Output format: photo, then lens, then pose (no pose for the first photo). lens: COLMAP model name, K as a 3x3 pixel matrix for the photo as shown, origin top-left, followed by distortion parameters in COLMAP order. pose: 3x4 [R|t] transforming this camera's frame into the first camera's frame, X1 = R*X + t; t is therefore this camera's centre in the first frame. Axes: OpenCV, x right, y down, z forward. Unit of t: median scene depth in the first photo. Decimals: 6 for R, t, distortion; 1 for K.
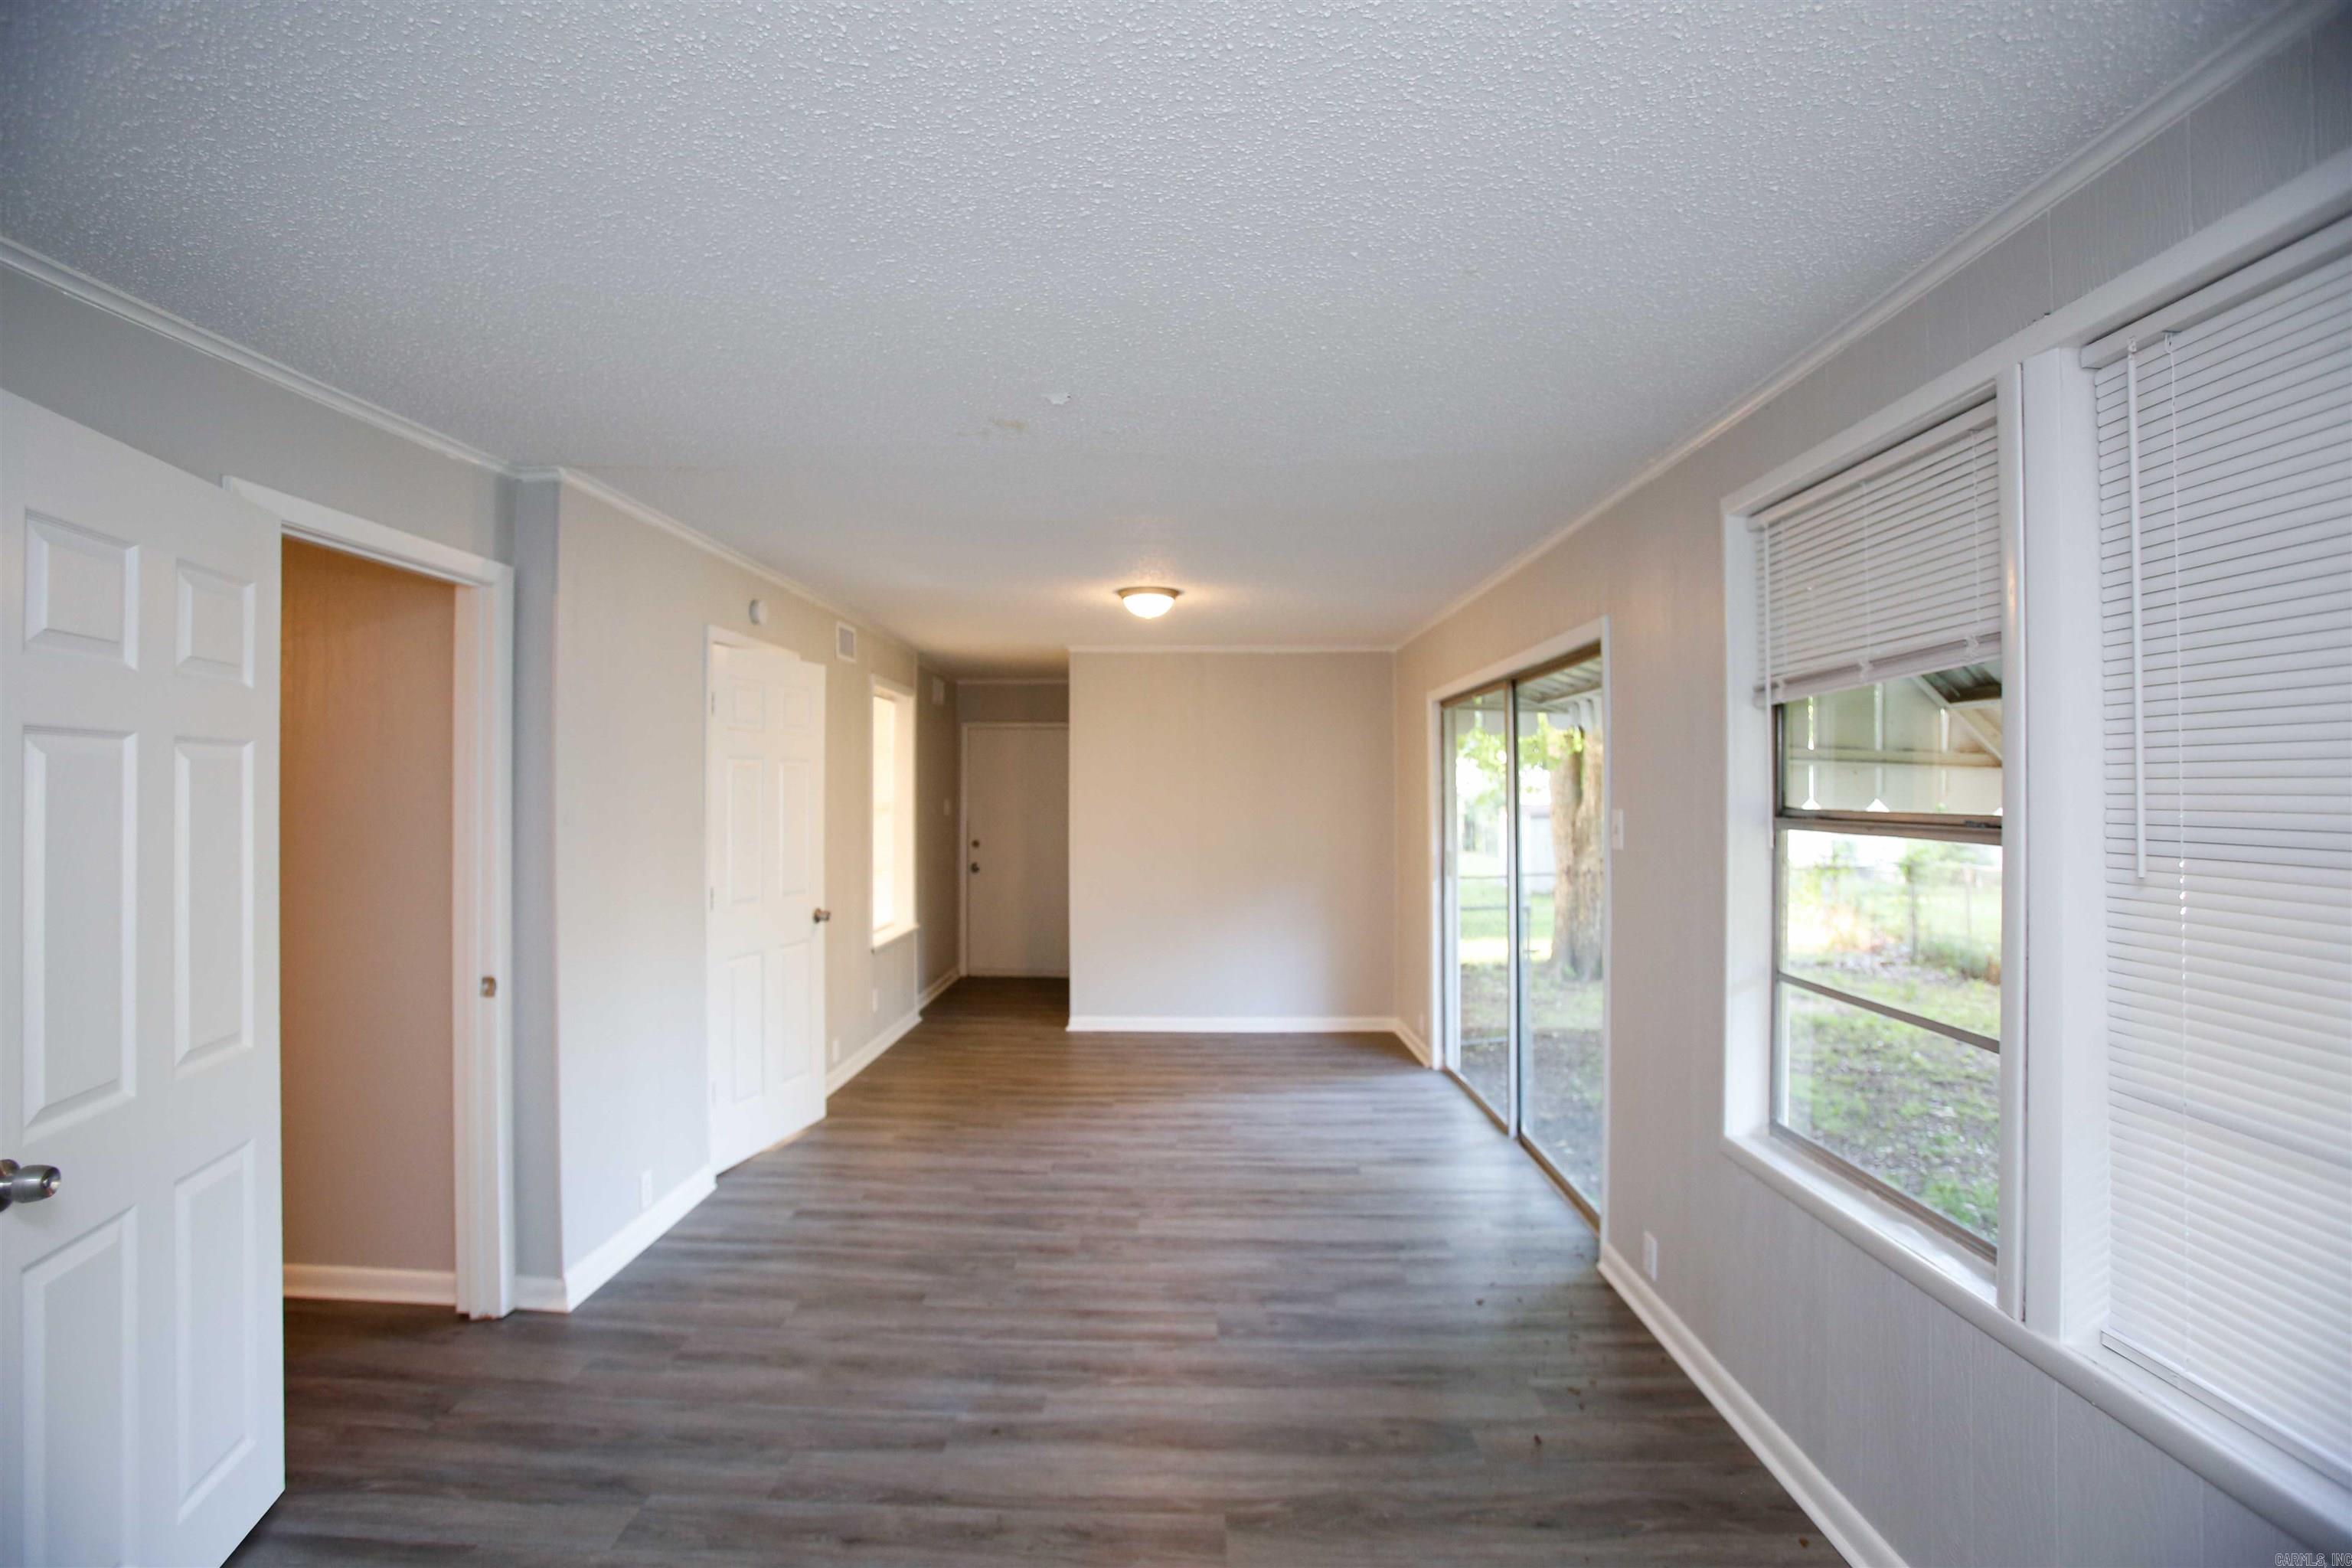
lens RADIAL K [[1079.8, 0, 1169.6], [0, 1079.8, 782.7], [0, 0, 1]] dist [-0.036910, 0.009570]
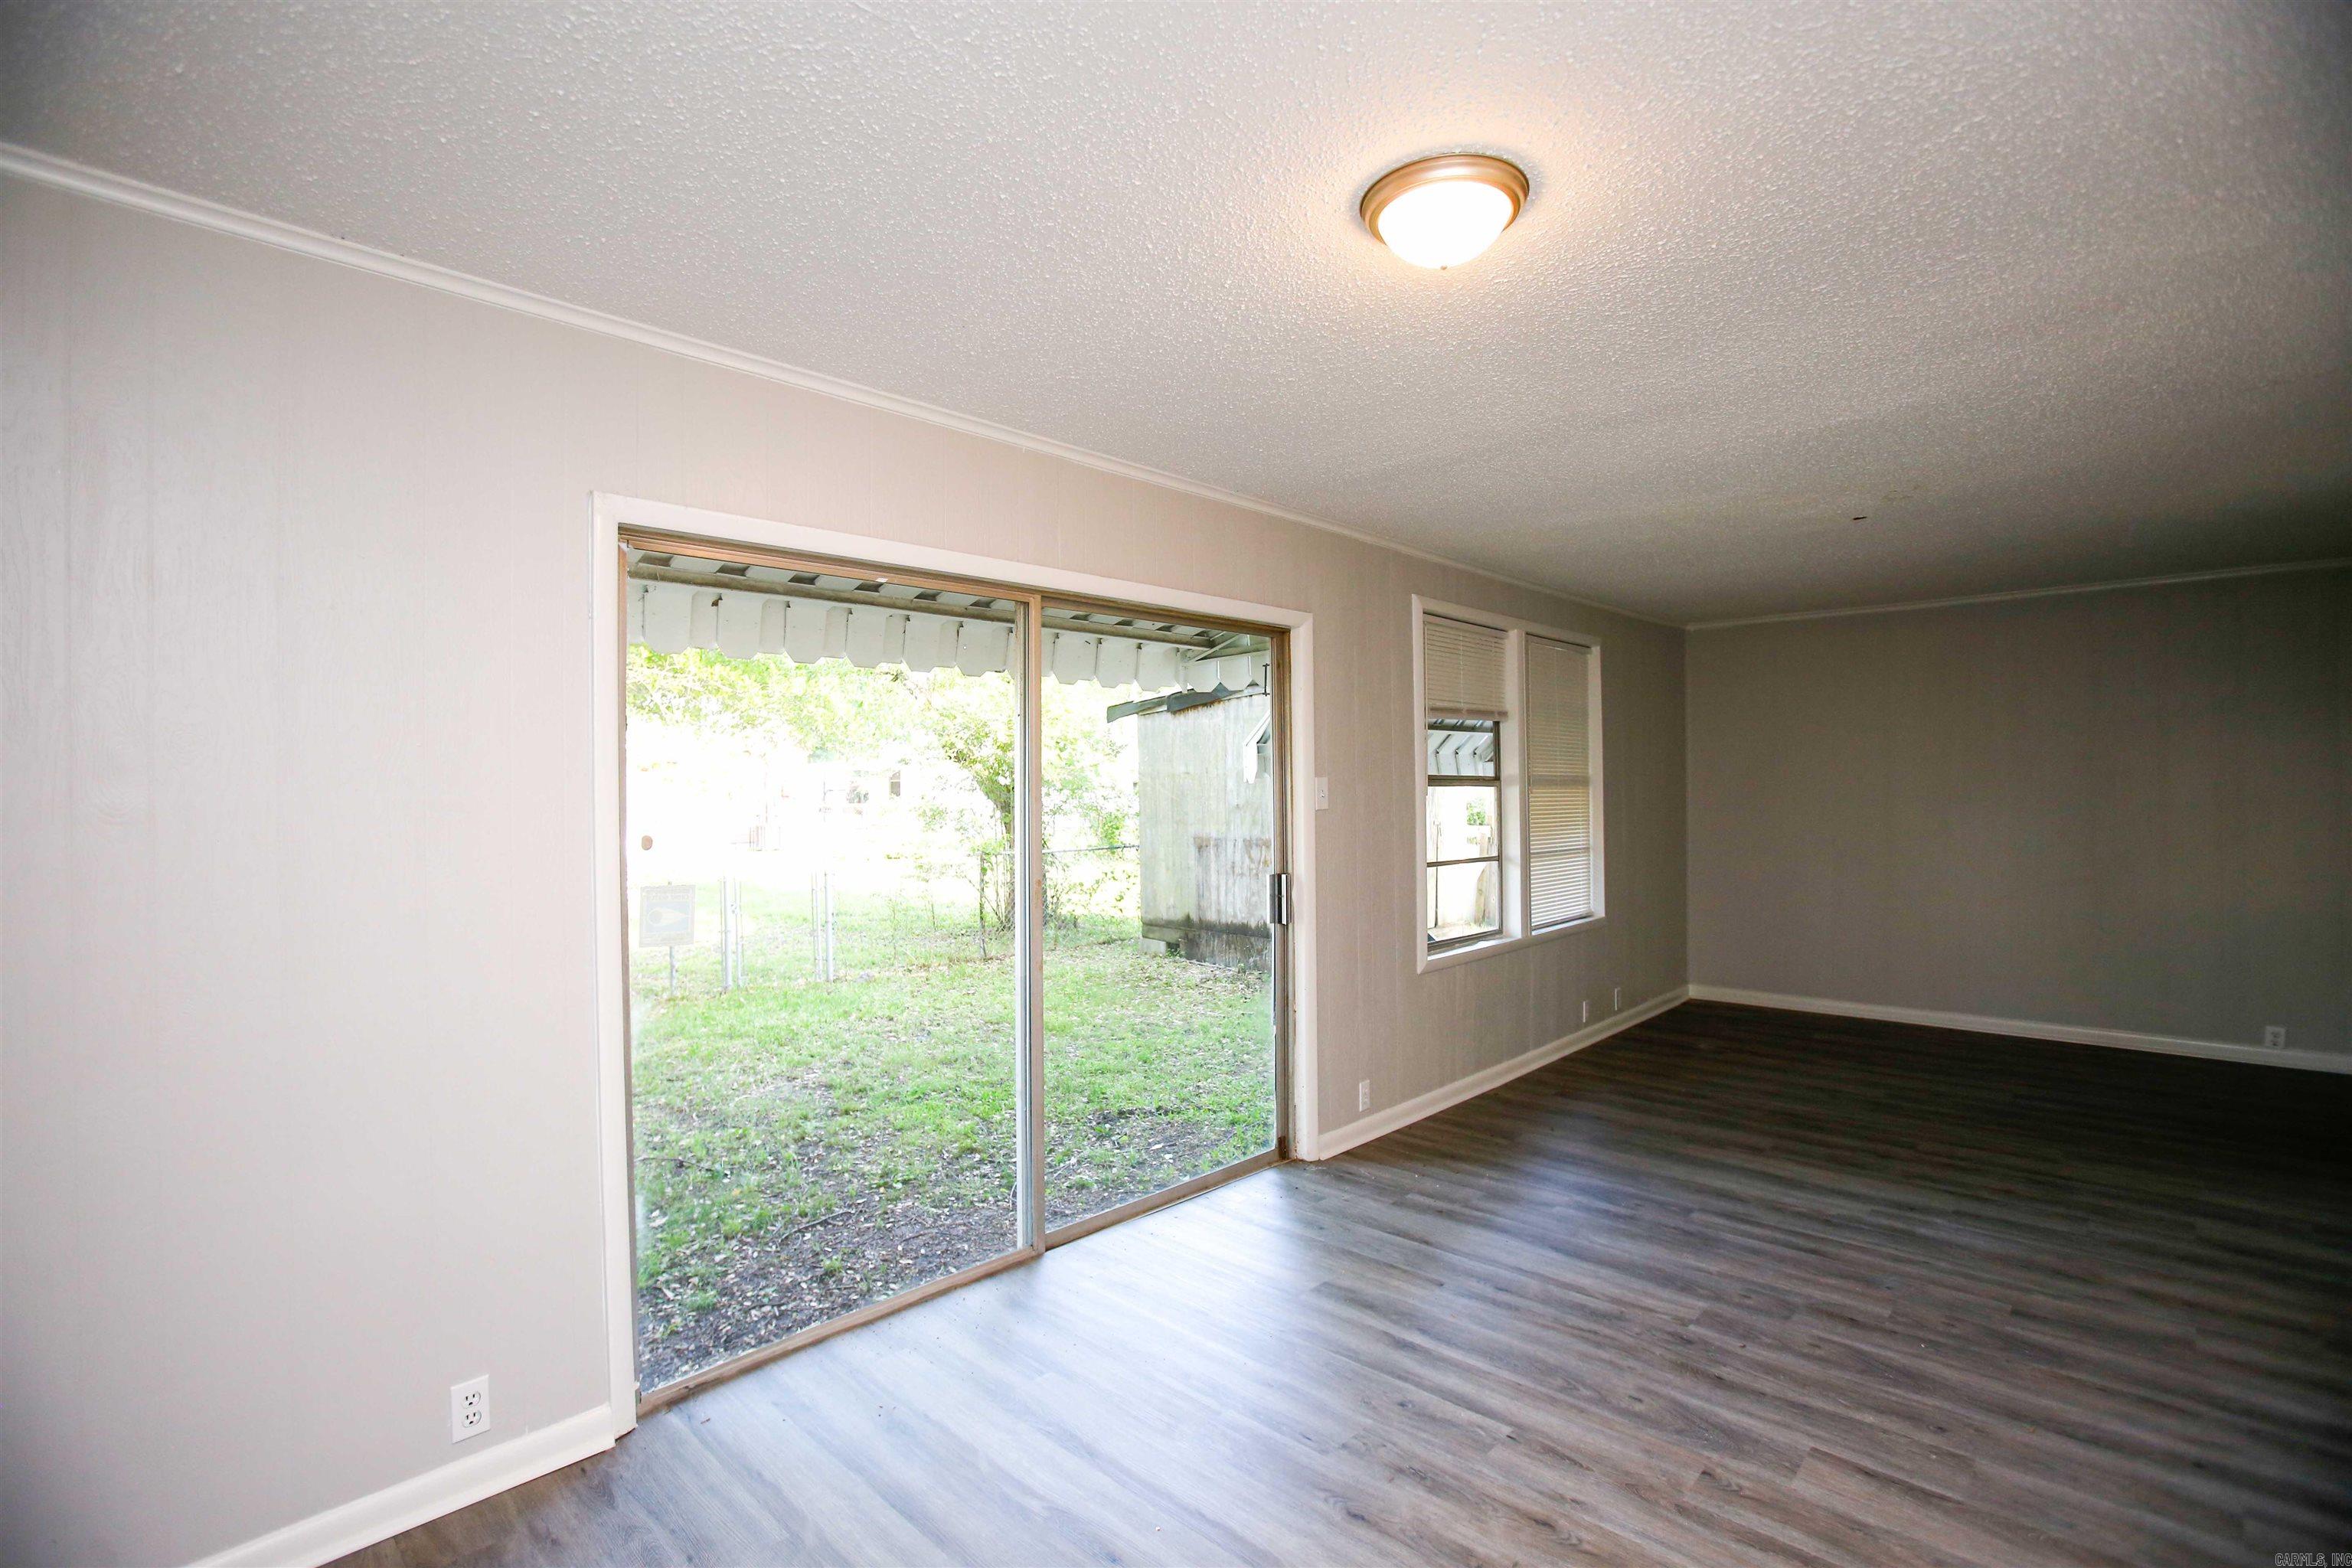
lens RADIAL K [[1079.8, 0, 1174.0], [0, 1079.8, 790.4], [0, 0, 1]] dist [-0.036910, 0.009570]
pose [[-0.732384, 0.006100, 0.680864, -0.219330], [-0.000696, 0.999953, -0.009708, 0.039574], [-0.680891, -0.007584, -0.732345, 1.461014]]
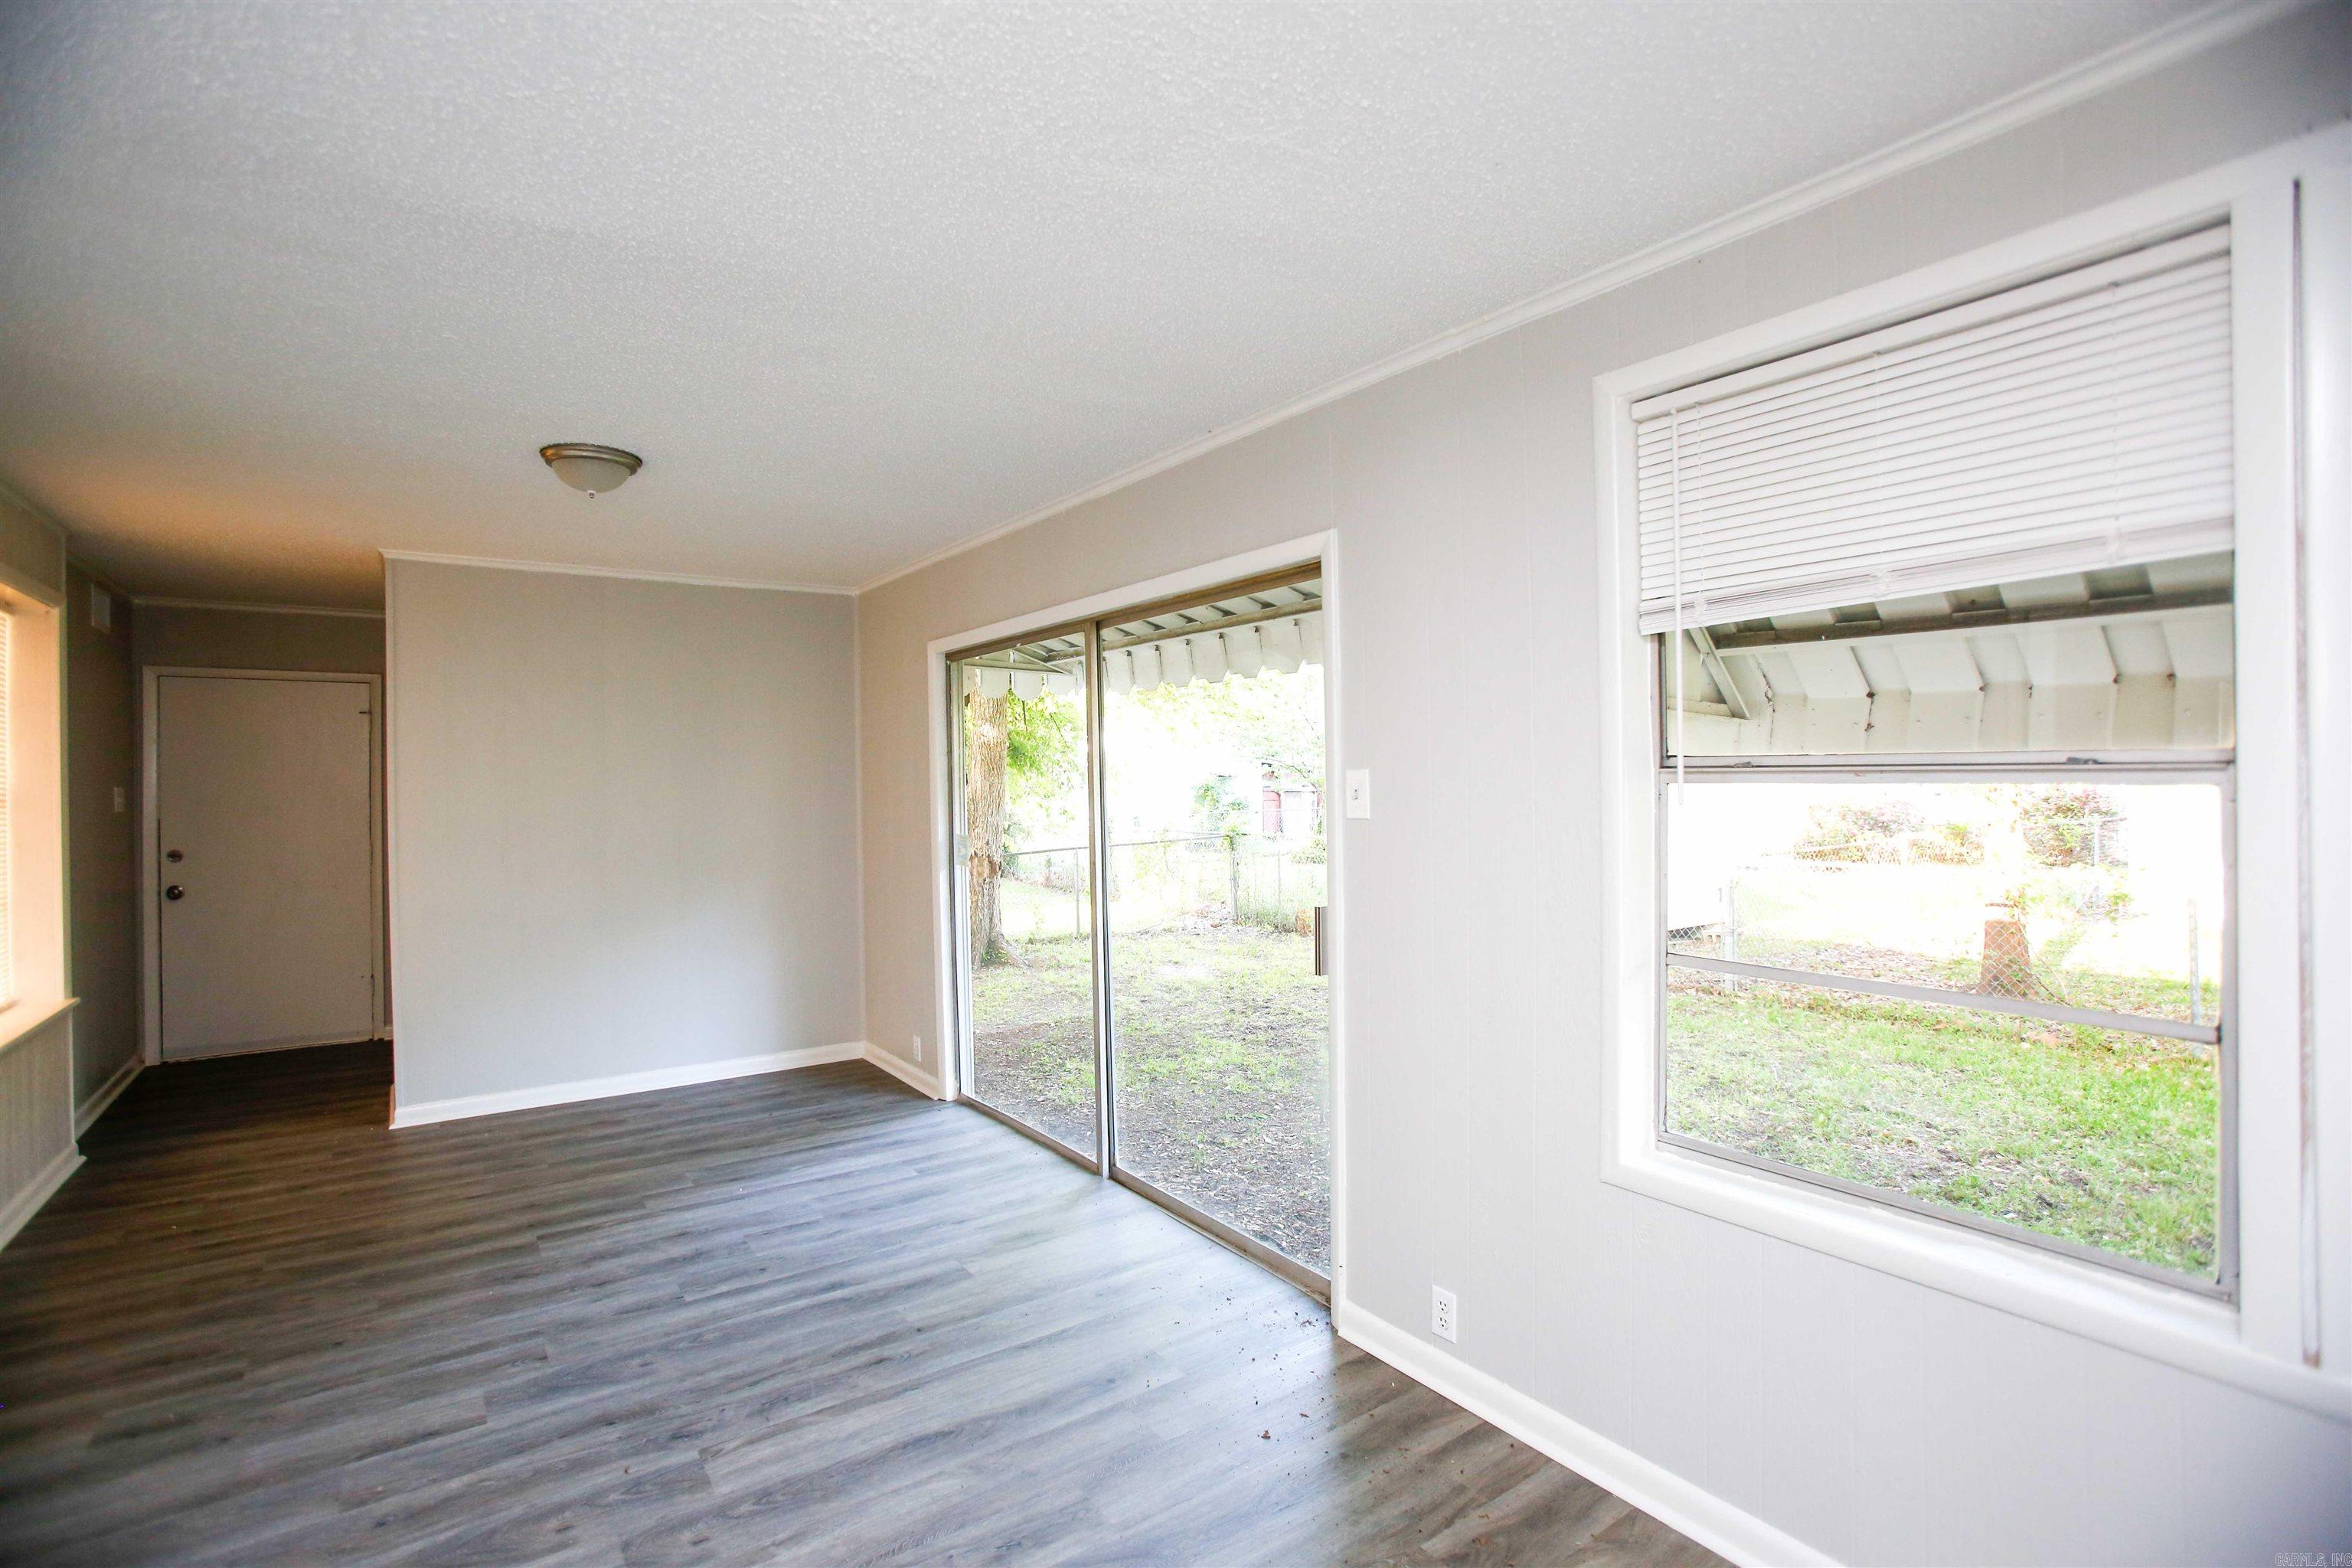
lens RADIAL K [[1079.8, 0, 1145.2], [0, 1079.8, 774.7], [0, 0, 1]] dist [-0.036910, 0.009570]
pose [[0.817210, -0.005355, 0.576314, -0.135441], [0.004690, 0.999986, 0.002641, 0.019482], [-0.576320, 0.000545, 0.817224, 0.310261]]
